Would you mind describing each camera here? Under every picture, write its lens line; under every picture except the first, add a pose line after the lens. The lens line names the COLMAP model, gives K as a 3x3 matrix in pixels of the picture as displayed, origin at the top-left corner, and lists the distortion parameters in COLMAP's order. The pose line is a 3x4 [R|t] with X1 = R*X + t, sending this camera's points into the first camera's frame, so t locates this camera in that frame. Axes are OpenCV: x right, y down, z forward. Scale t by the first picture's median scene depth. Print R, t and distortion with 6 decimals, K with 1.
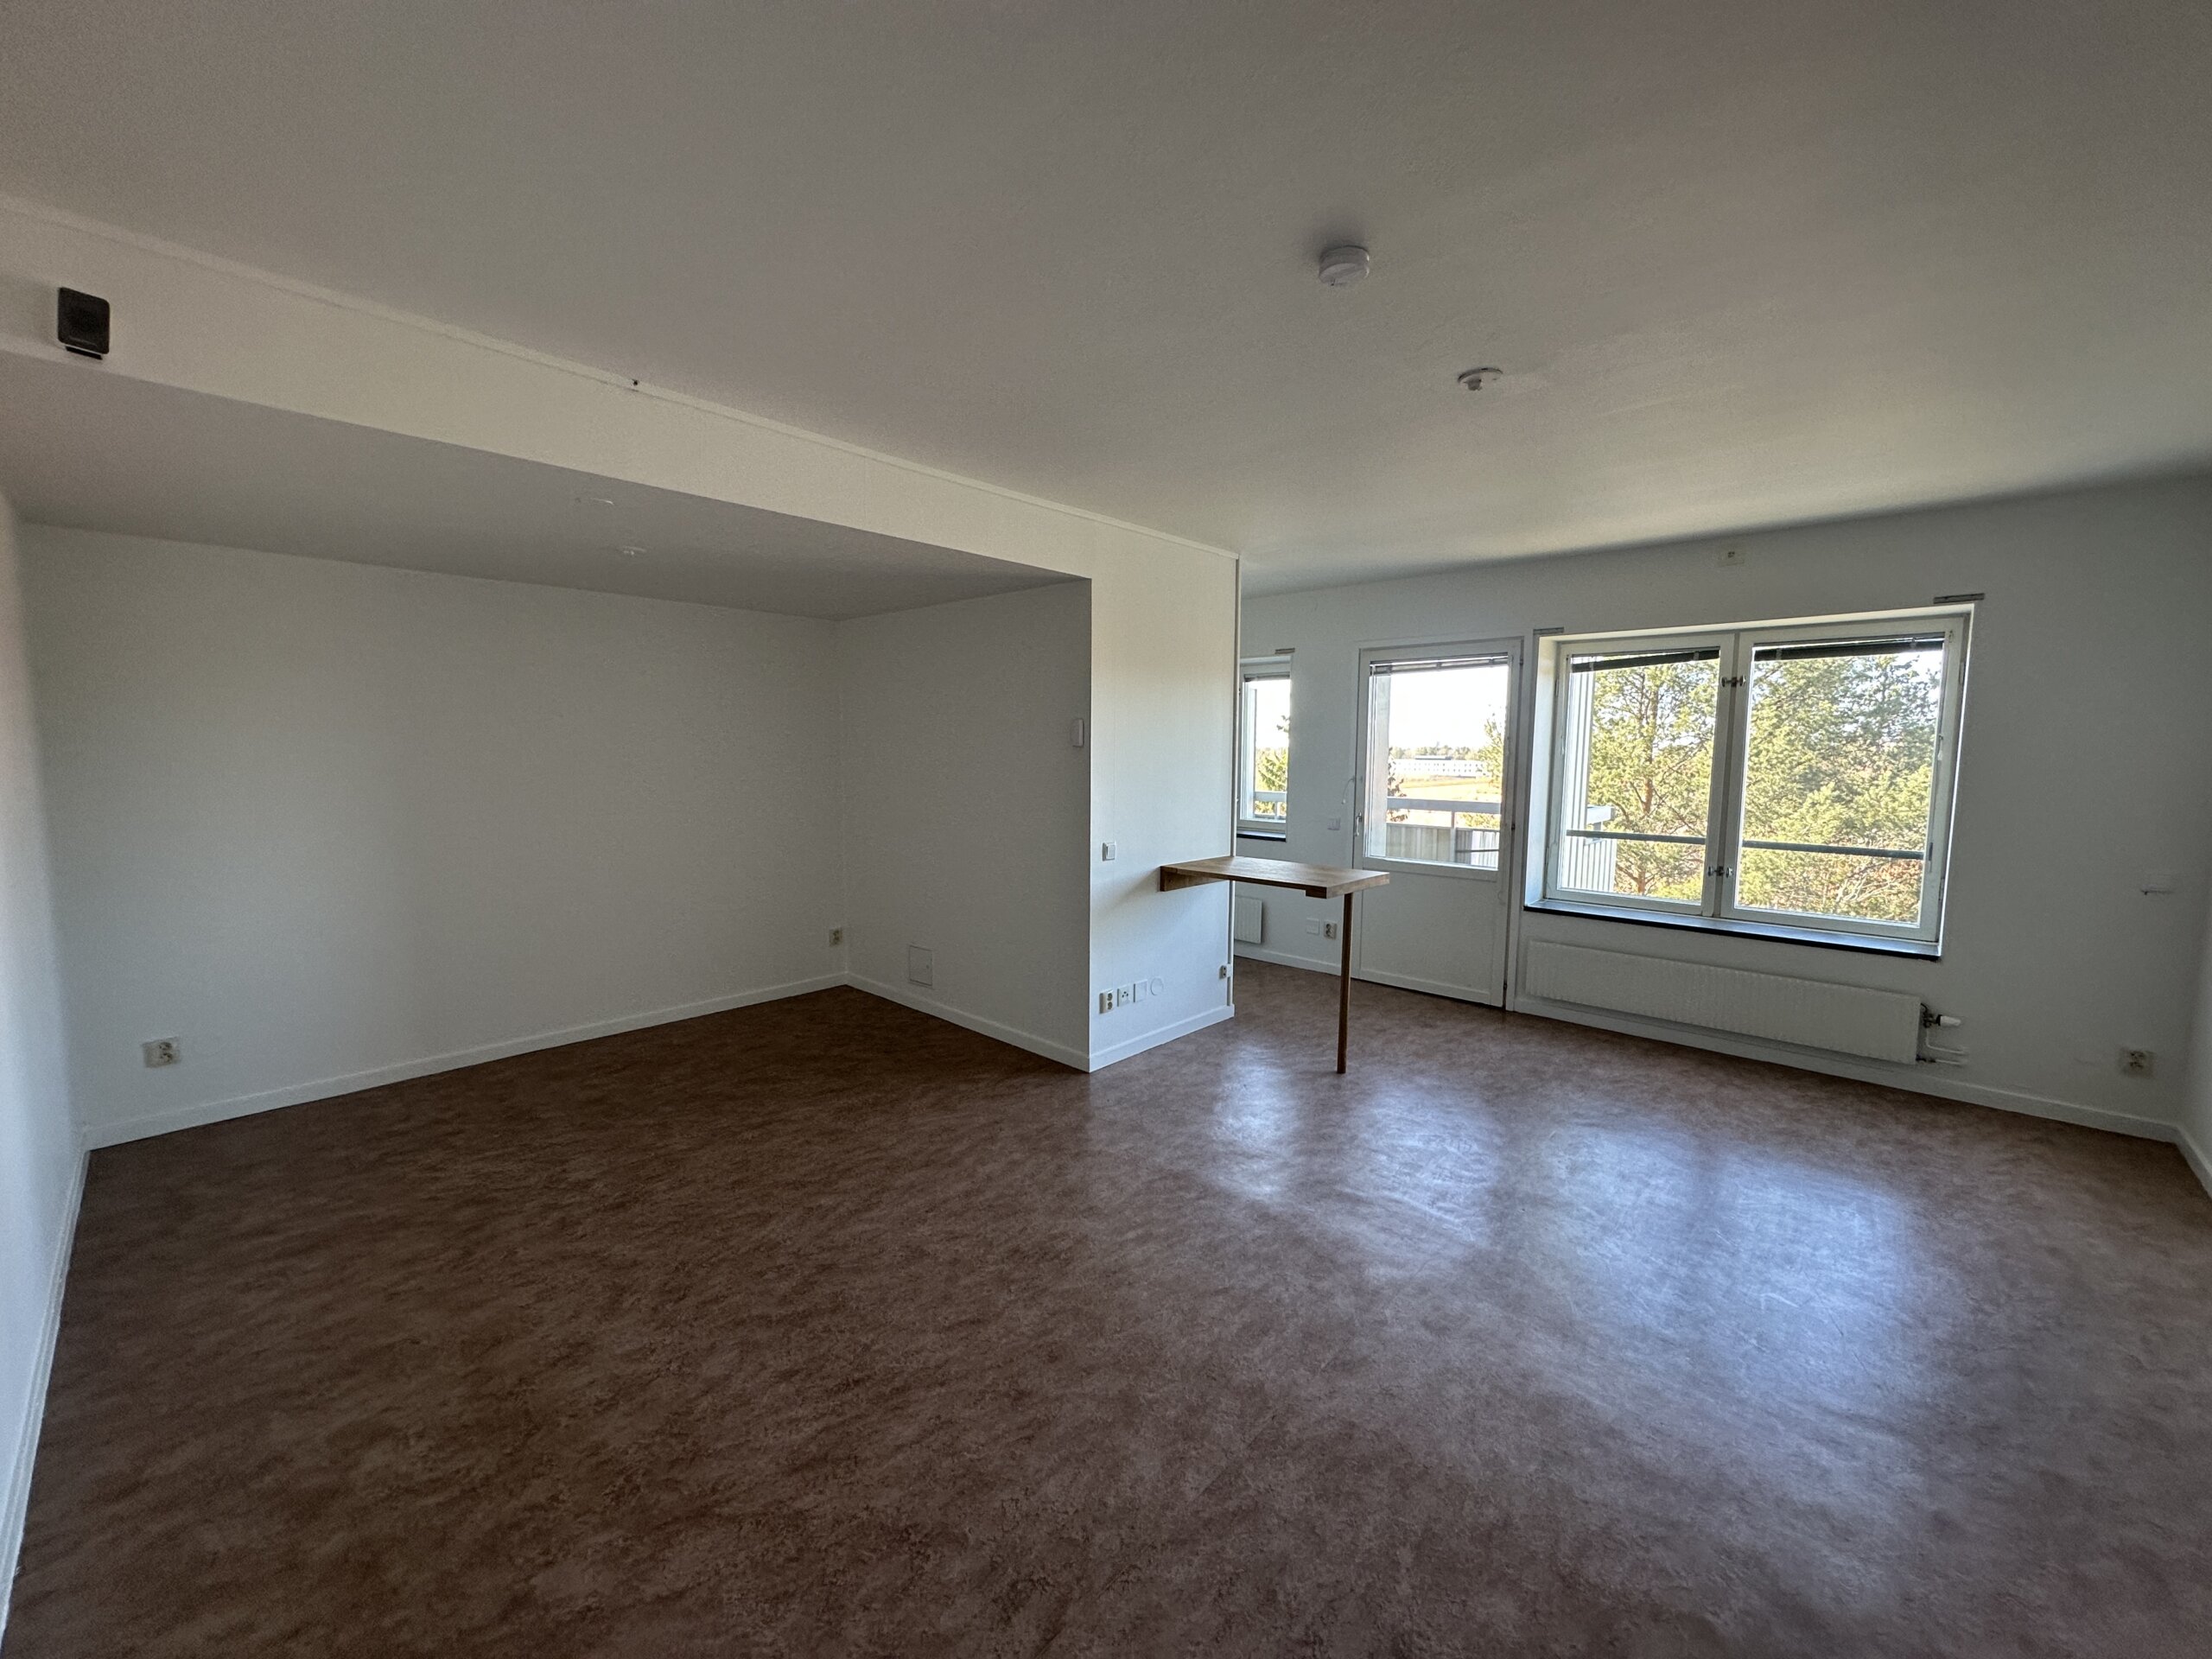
lens RADIAL K [[881.5, 0, 1107.3], [0, 881.5, 827.9], [0, 0, 1]] dist [-0.001980, 0.000539]
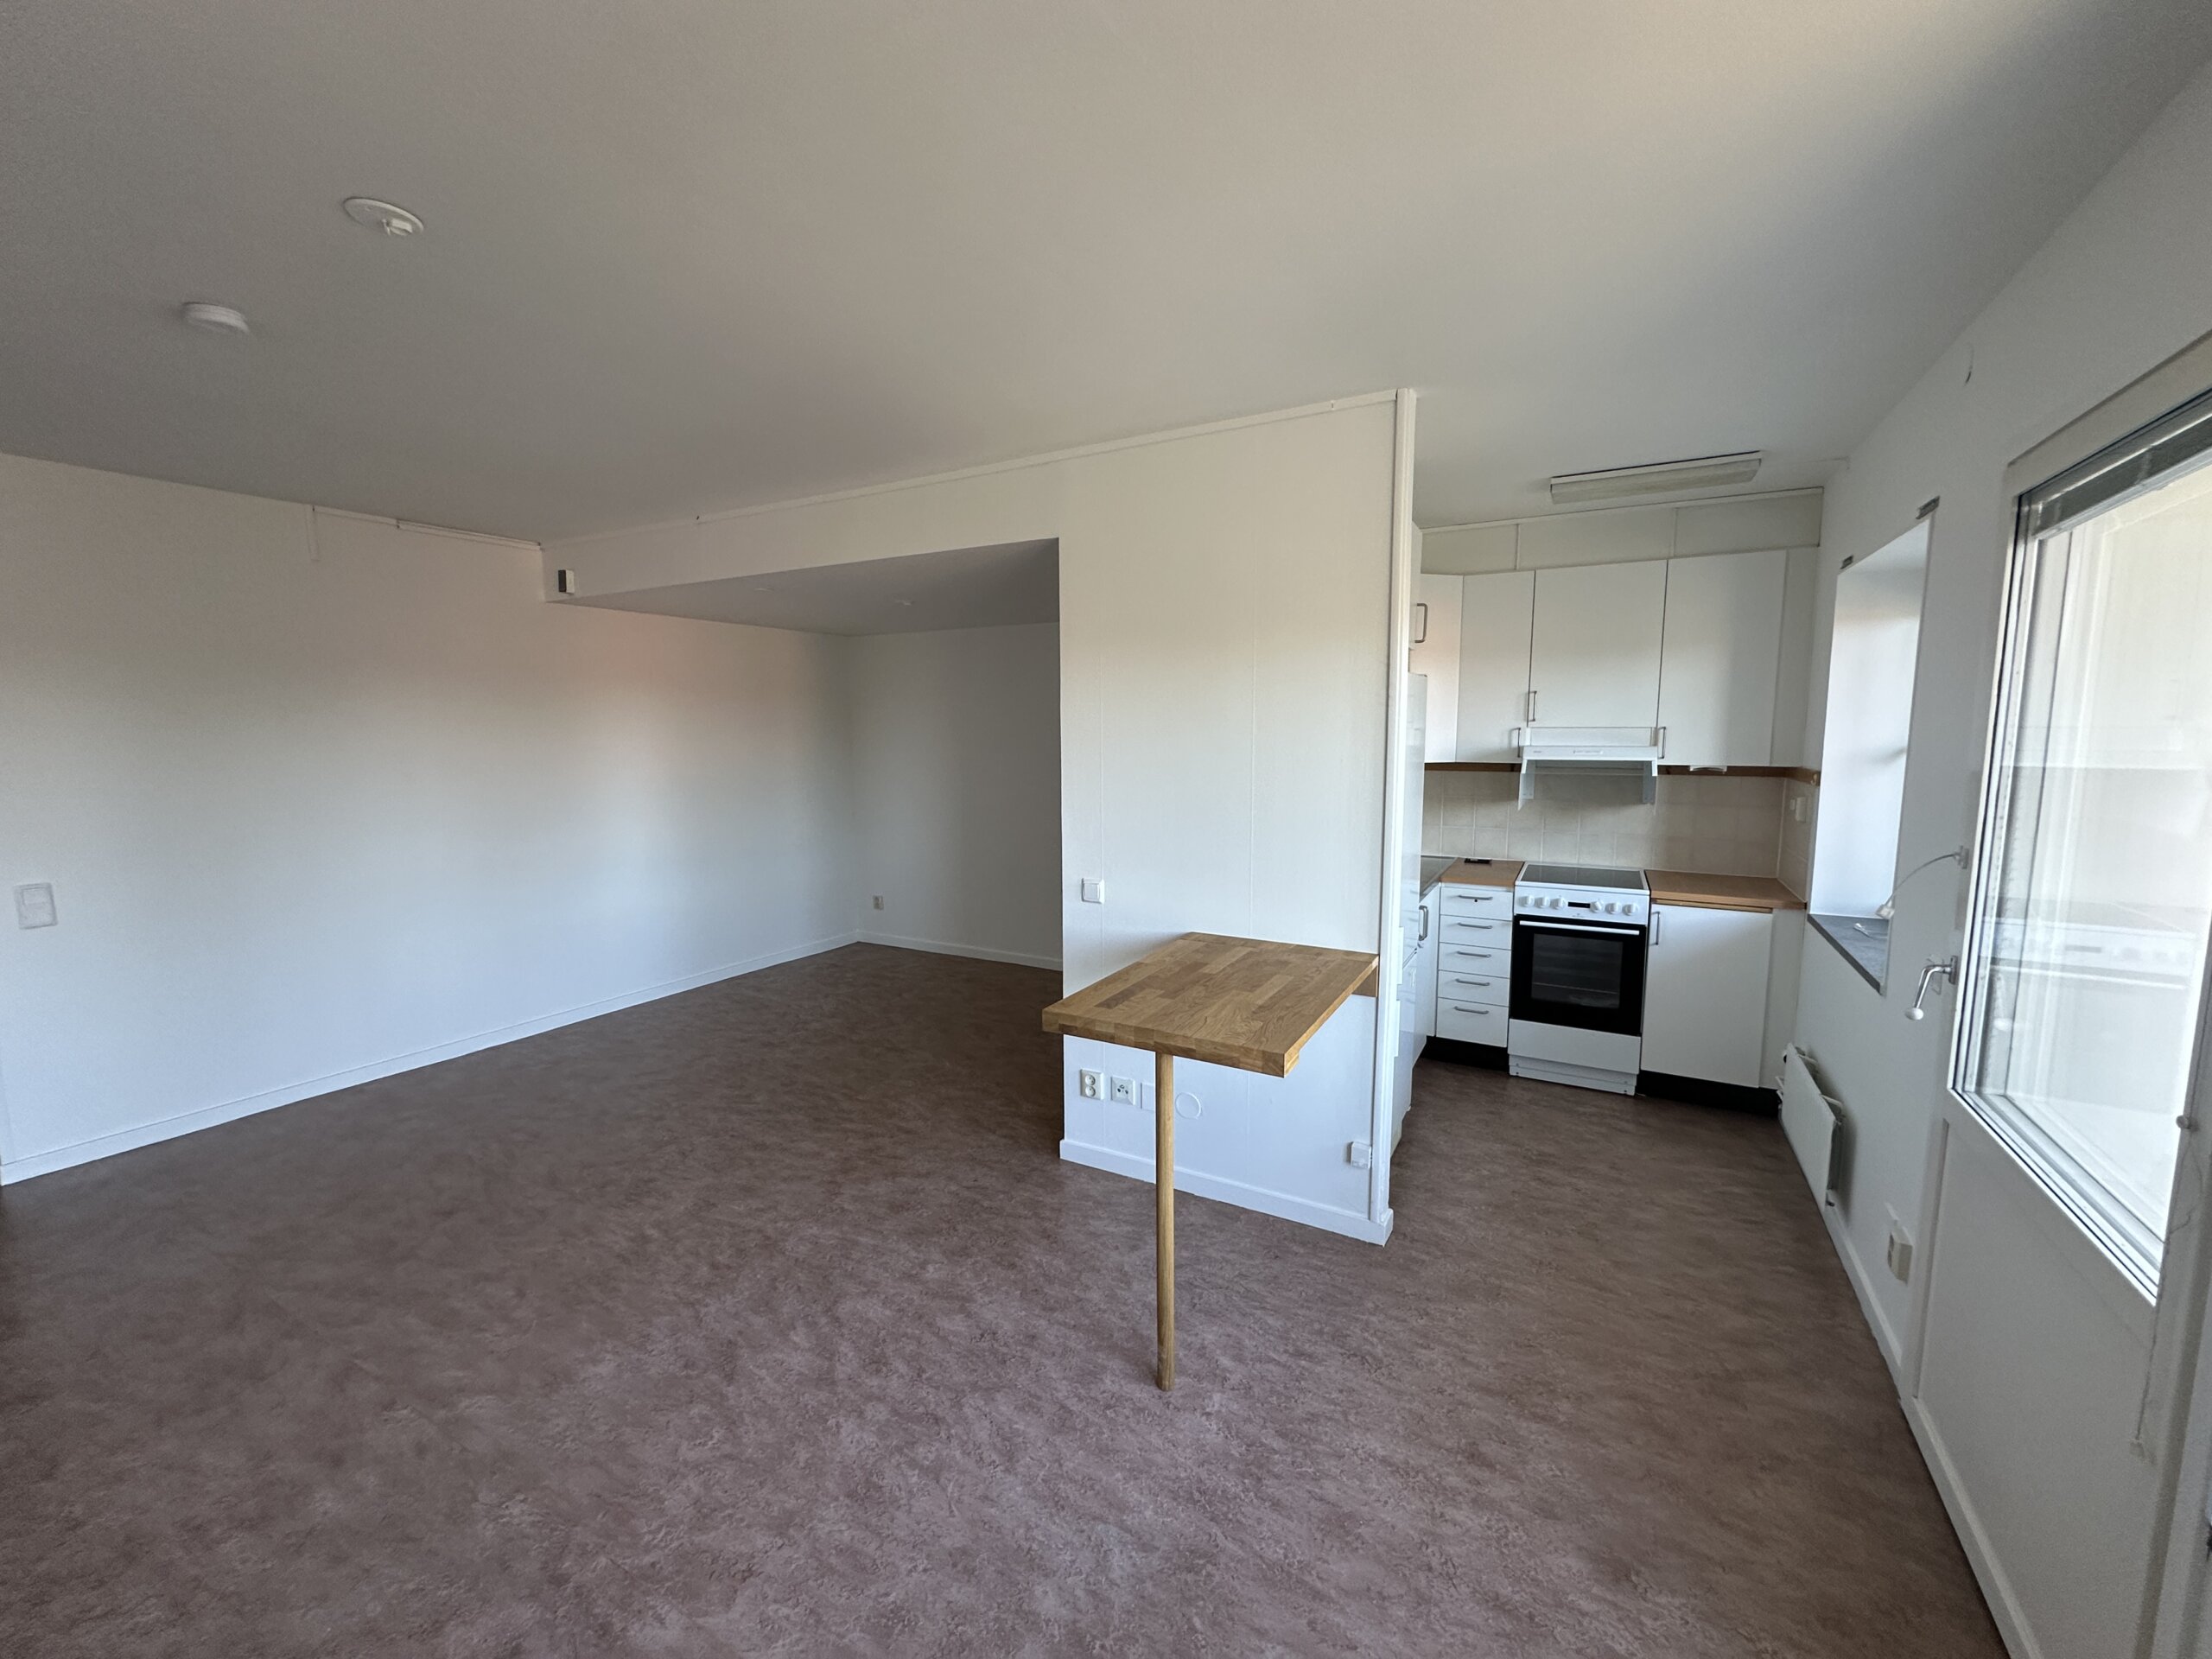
lens RADIAL K [[881.5, 0, 1107.3], [0, 881.5, 827.9], [0, 0, 1]] dist [-0.001980, 0.000539]
pose [[0.233570, 0.101290, -0.967050, 0.663038], [-0.084859, 0.992888, 0.083500, -0.082553], [0.968630, 0.062559, 0.240505, 0.748718]]
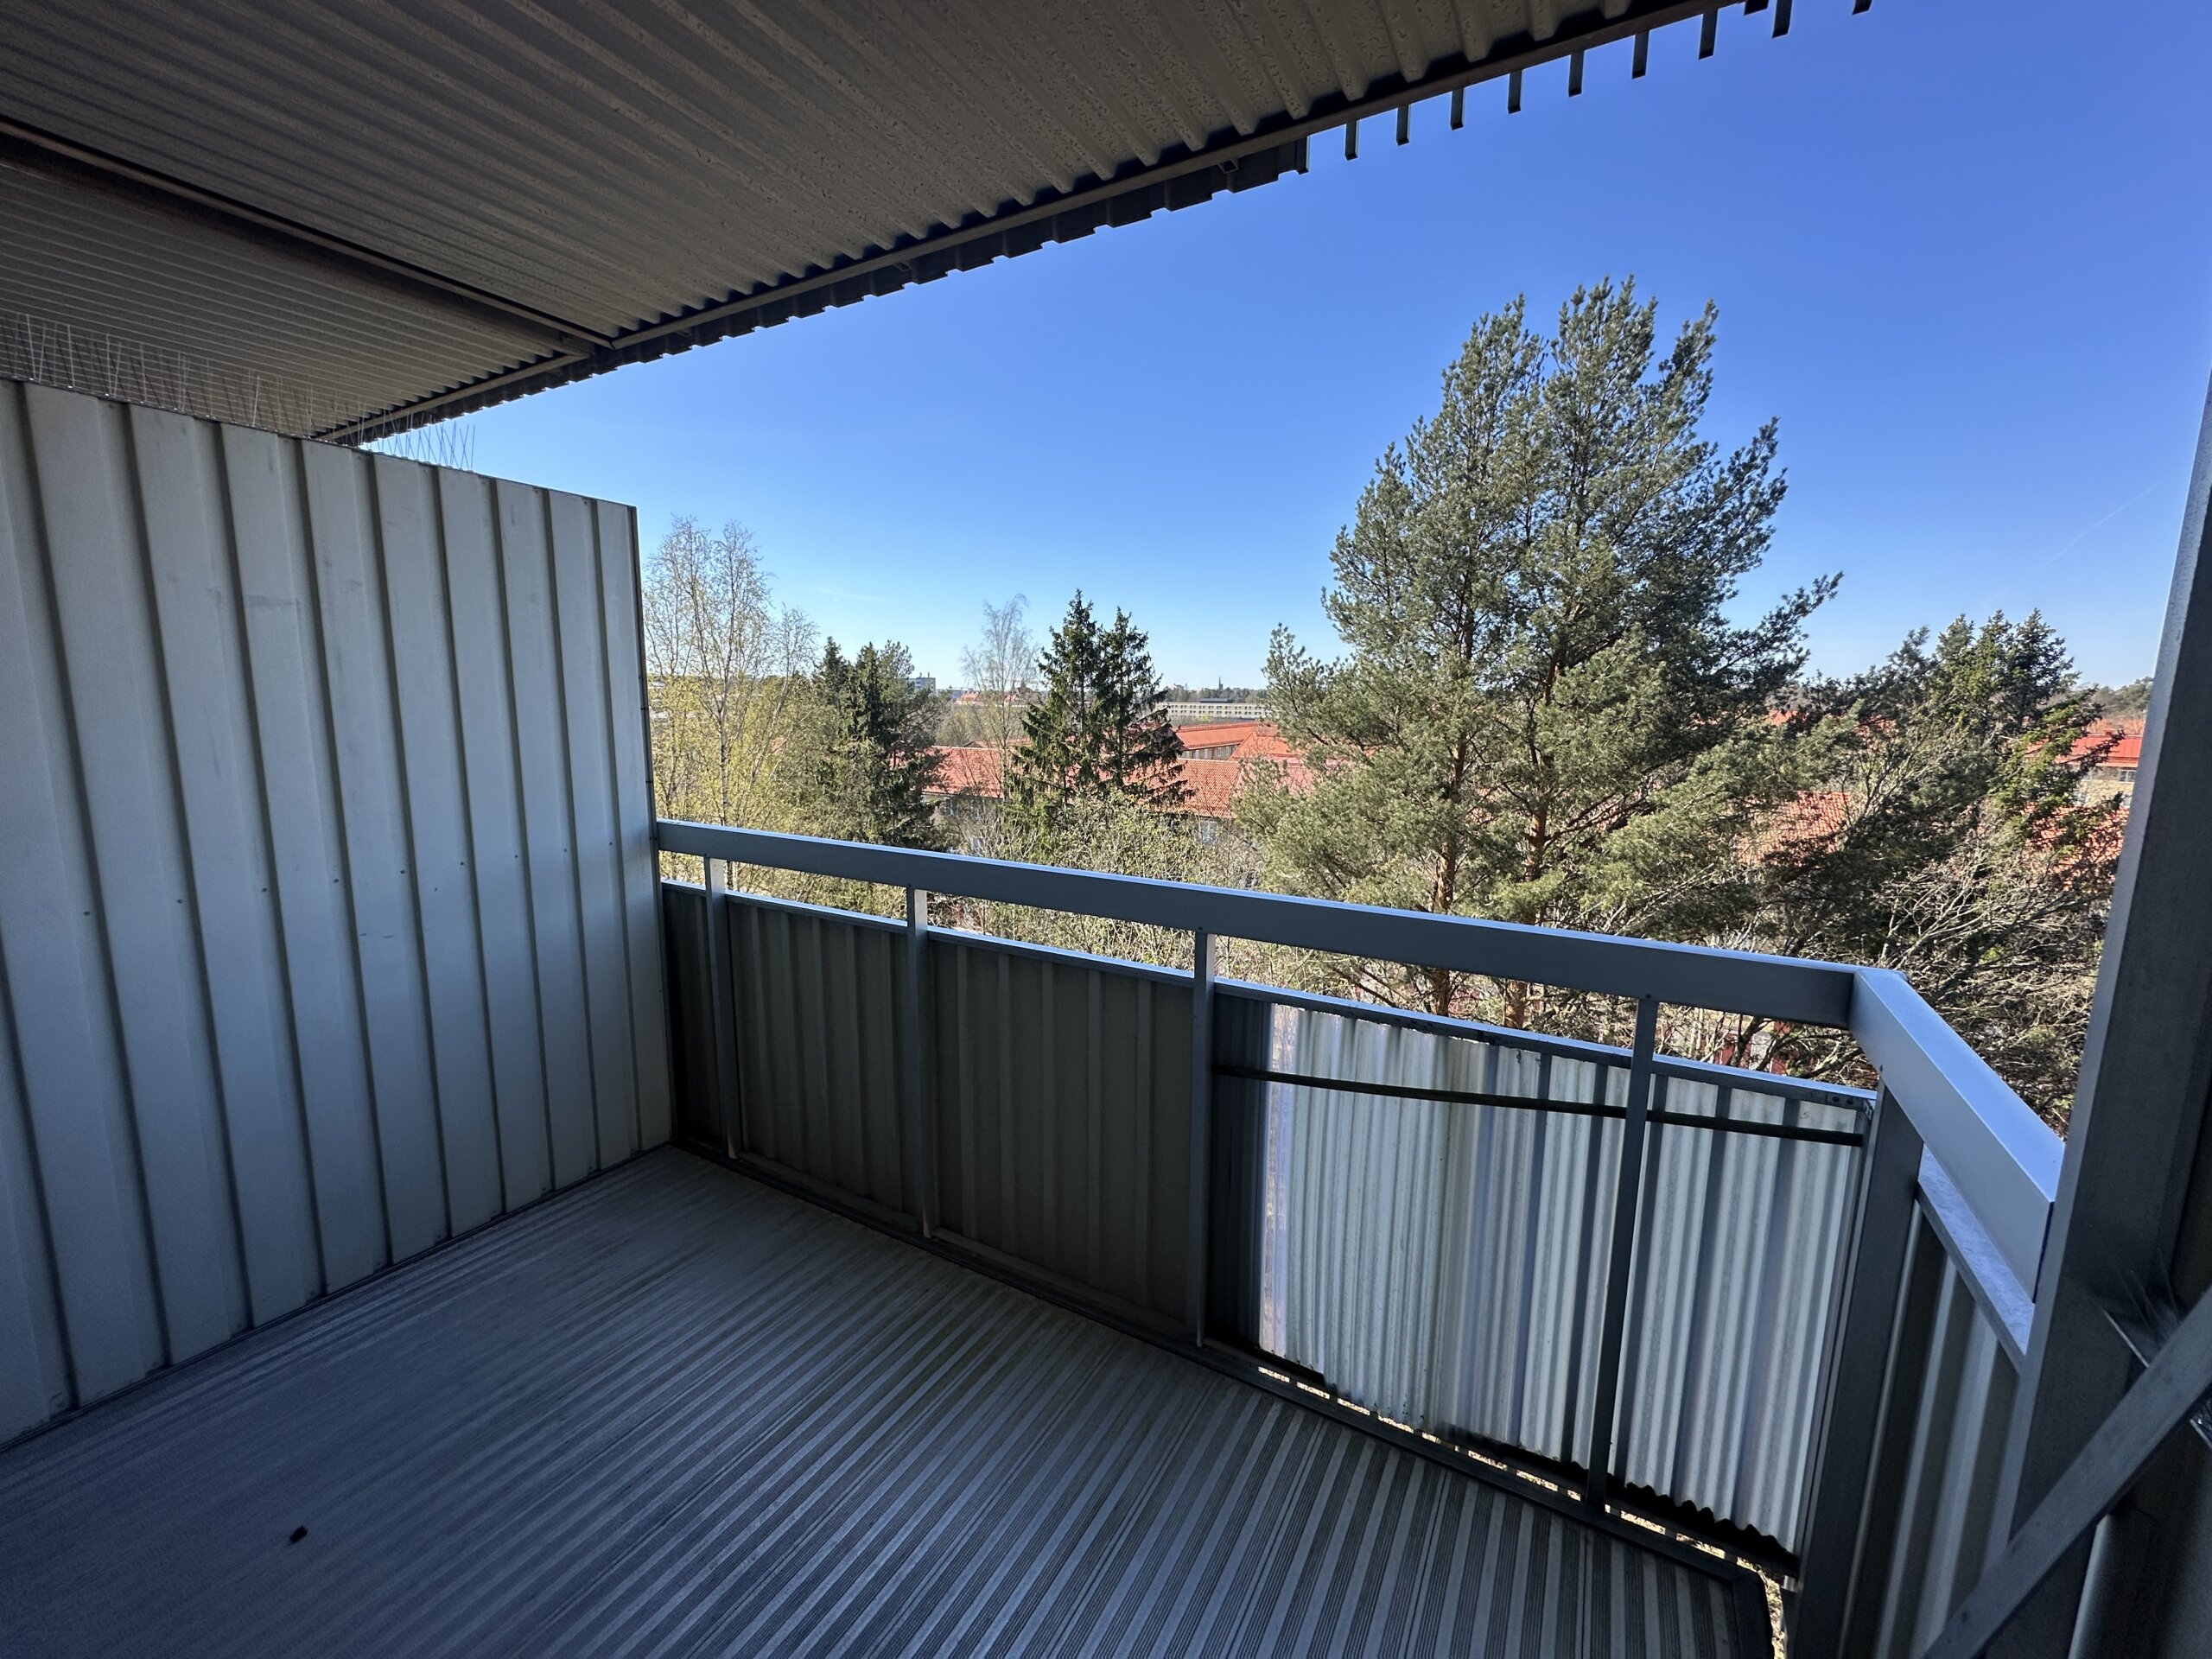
lens RADIAL K [[881.5, 0, 1107.3], [0, 881.5, 827.9], [0, 0, 1]] dist [-0.001980, 0.000539]
pose [[0.973707, -0.036308, 0.224893, 0.506707], [0.021951, 0.997577, 0.066018, -0.114185], [-0.226745, -0.059346, 0.972144, 1.241568]]
